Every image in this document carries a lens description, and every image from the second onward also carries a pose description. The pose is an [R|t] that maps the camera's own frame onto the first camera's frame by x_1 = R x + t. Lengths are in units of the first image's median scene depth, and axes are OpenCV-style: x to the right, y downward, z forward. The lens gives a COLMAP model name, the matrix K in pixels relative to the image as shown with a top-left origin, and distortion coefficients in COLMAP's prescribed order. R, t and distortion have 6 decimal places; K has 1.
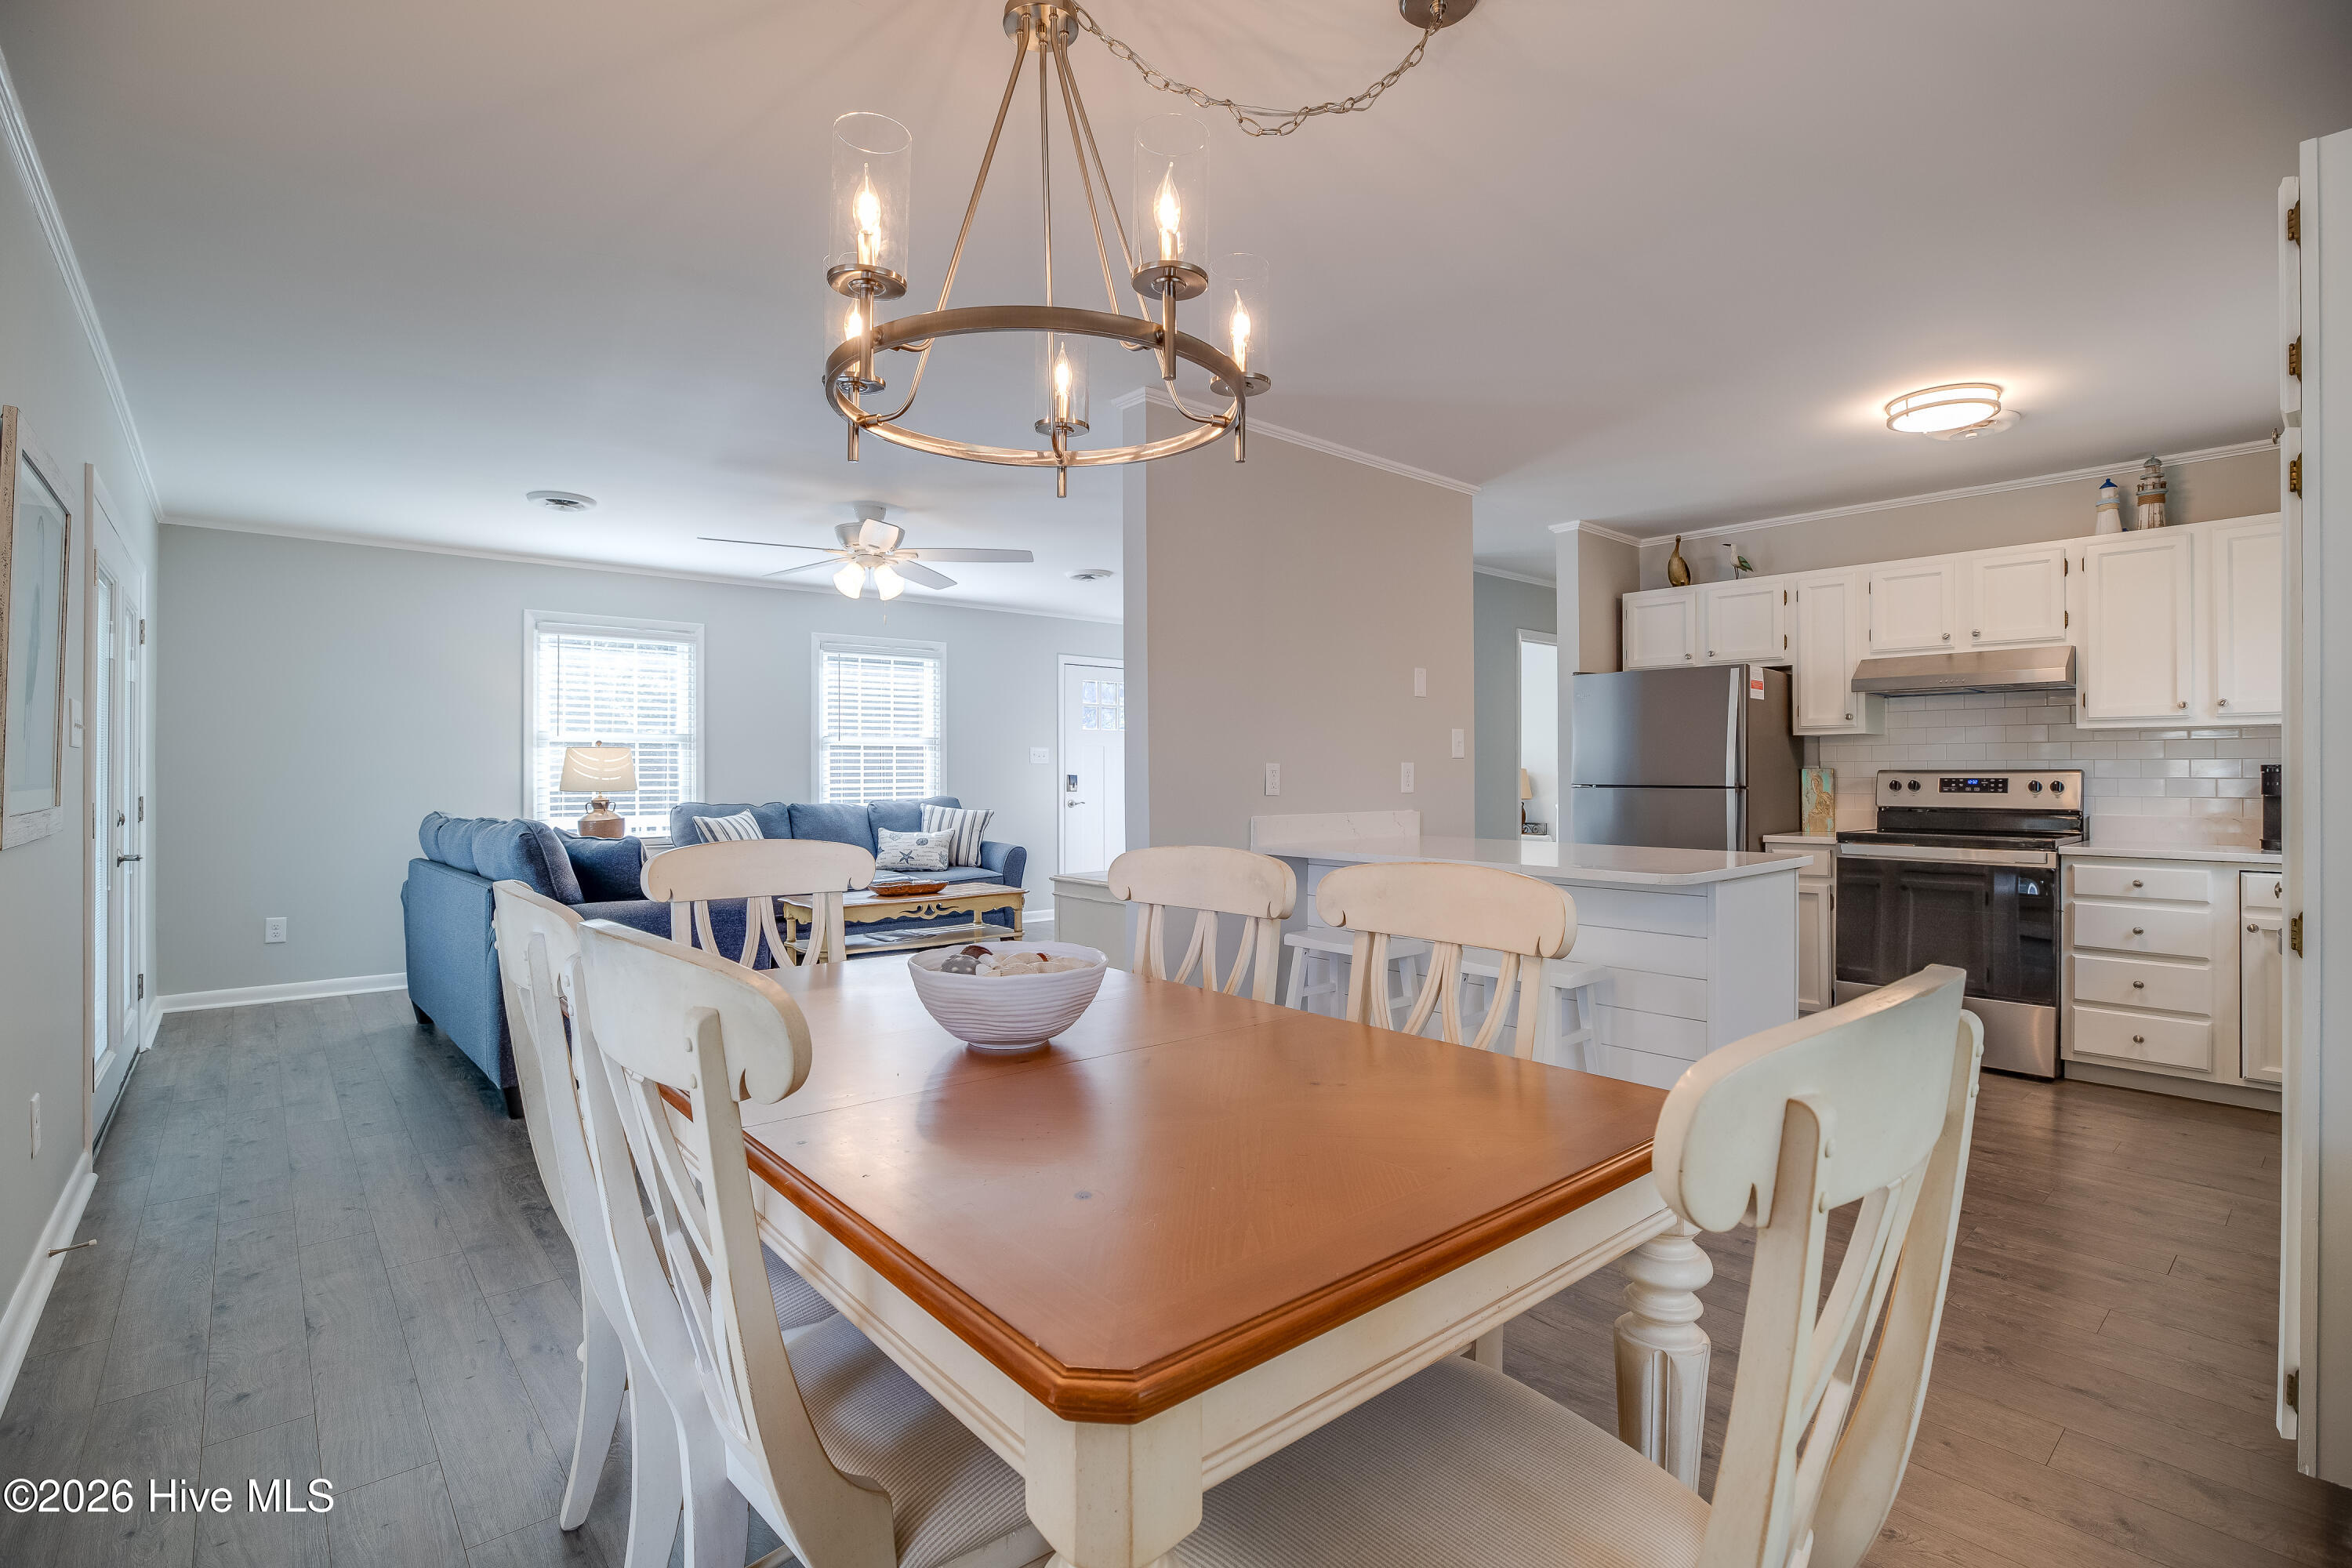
lens RADIAL K [[1089.8, 0, 1175.4], [0, 1089.8, 766.8], [0, 0, 1]] dist [-0.045205, 0.013683]
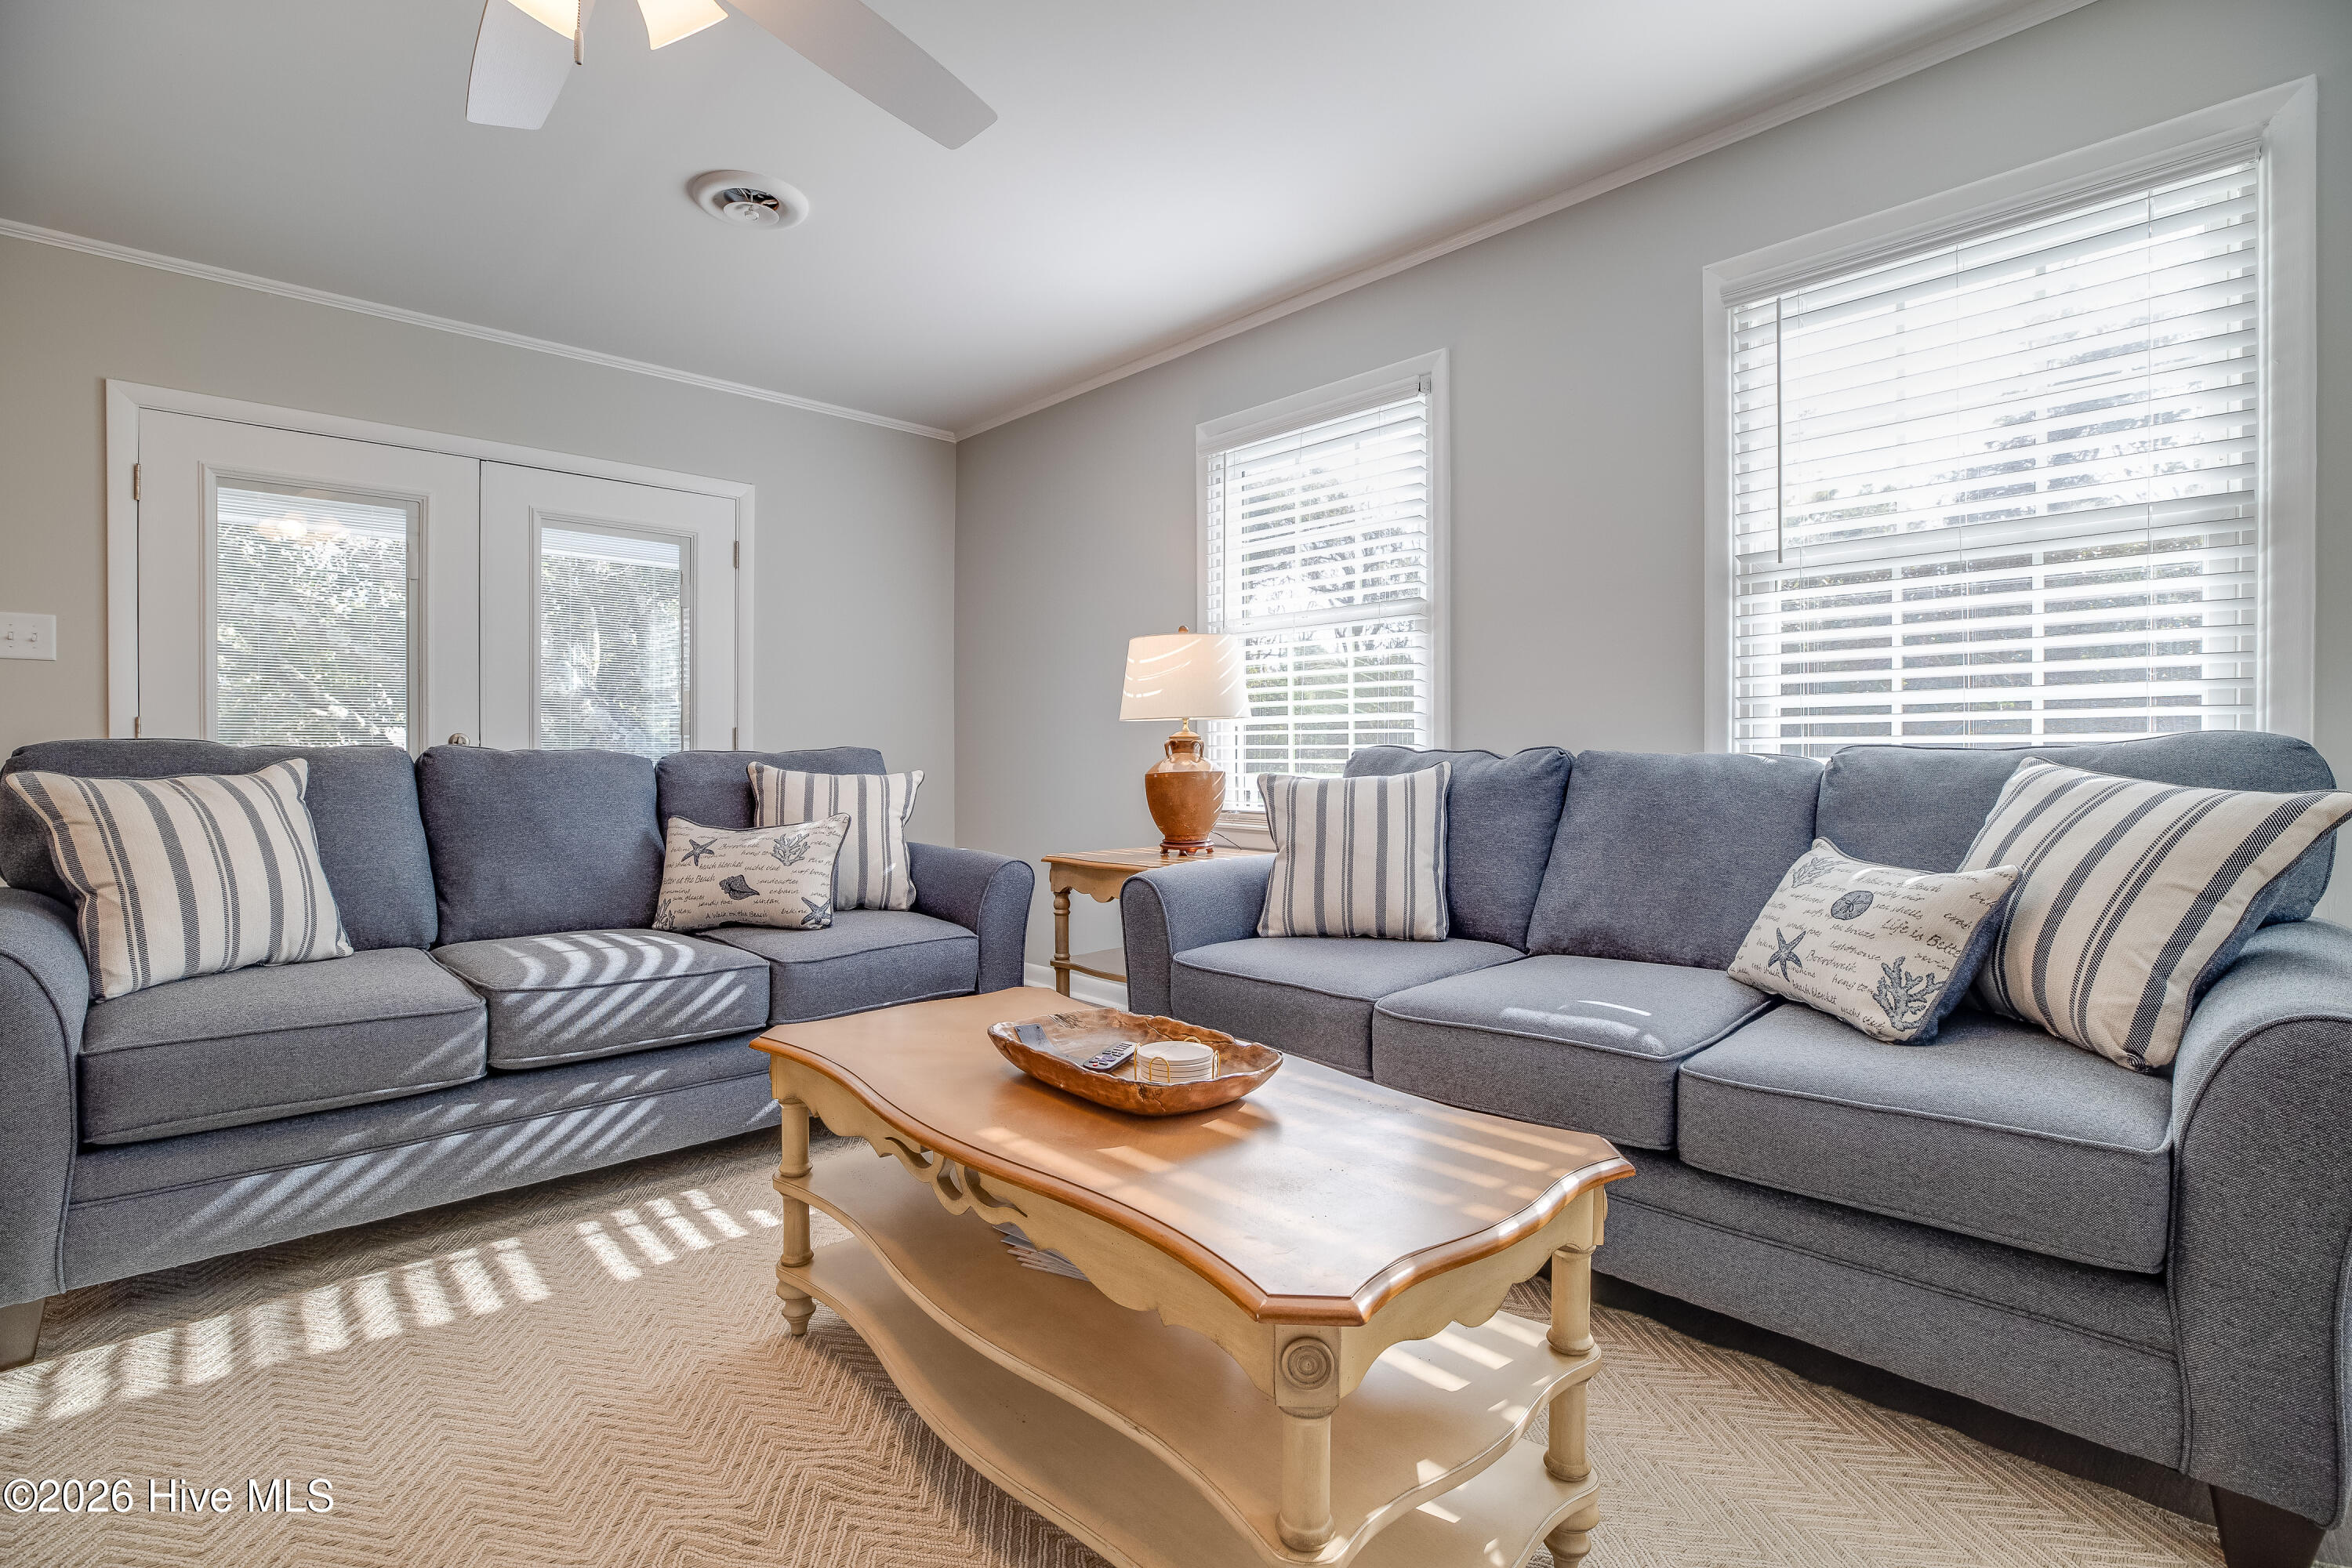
lens RADIAL K [[1089.8, 0, 1175.4], [0, 1089.8, 766.8], [0, 0, 1]] dist [-0.045205, 0.013683]
pose [[0.041703, 0.012793, -0.999048, 0.009293], [0.008098, 0.999881, 0.013142, 0.049271], [0.999097, -0.008639, 0.041595, 1.249009]]
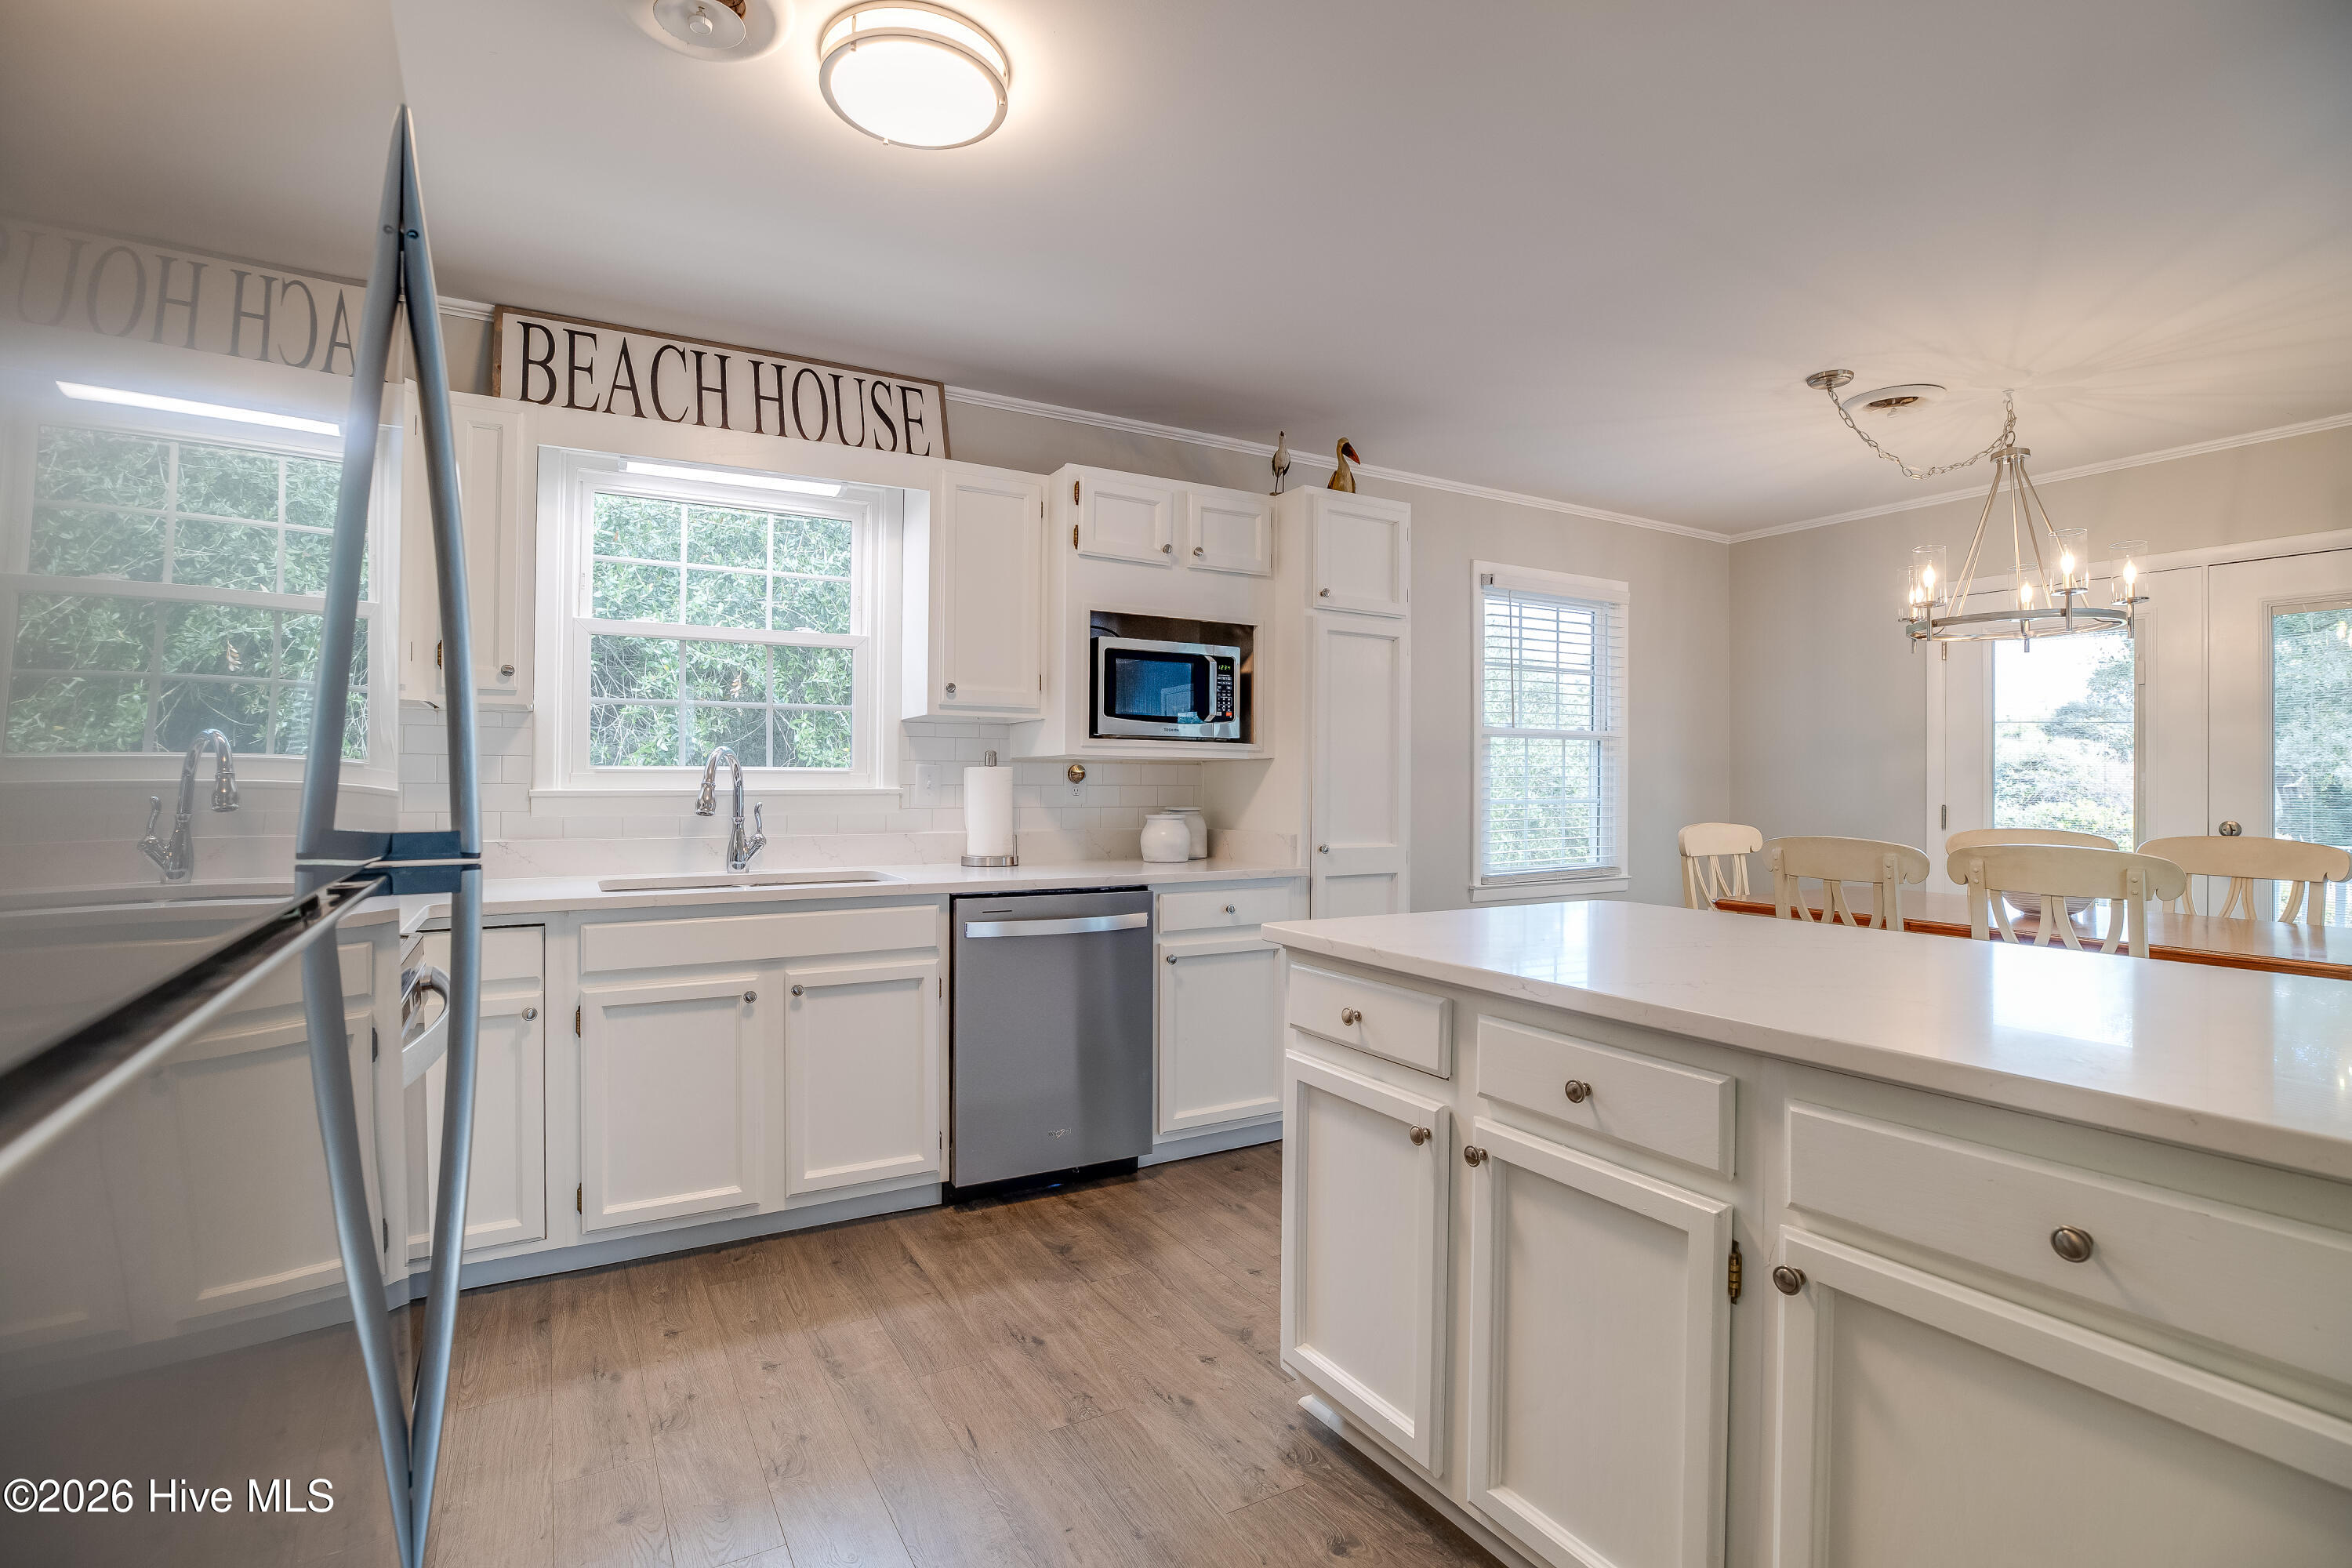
lens RADIAL K [[1088.4, 0, 1162.7], [0, 1088.4, 774.2], [0, 0, 1]] dist [-0.047183, 0.014580]
pose [[-0.980505, -0.004723, 0.196438, 0.377540], [-0.007325, 0.999895, -0.012524, 0.007042], [-0.196358, -0.013719, -0.980436, 1.126005]]
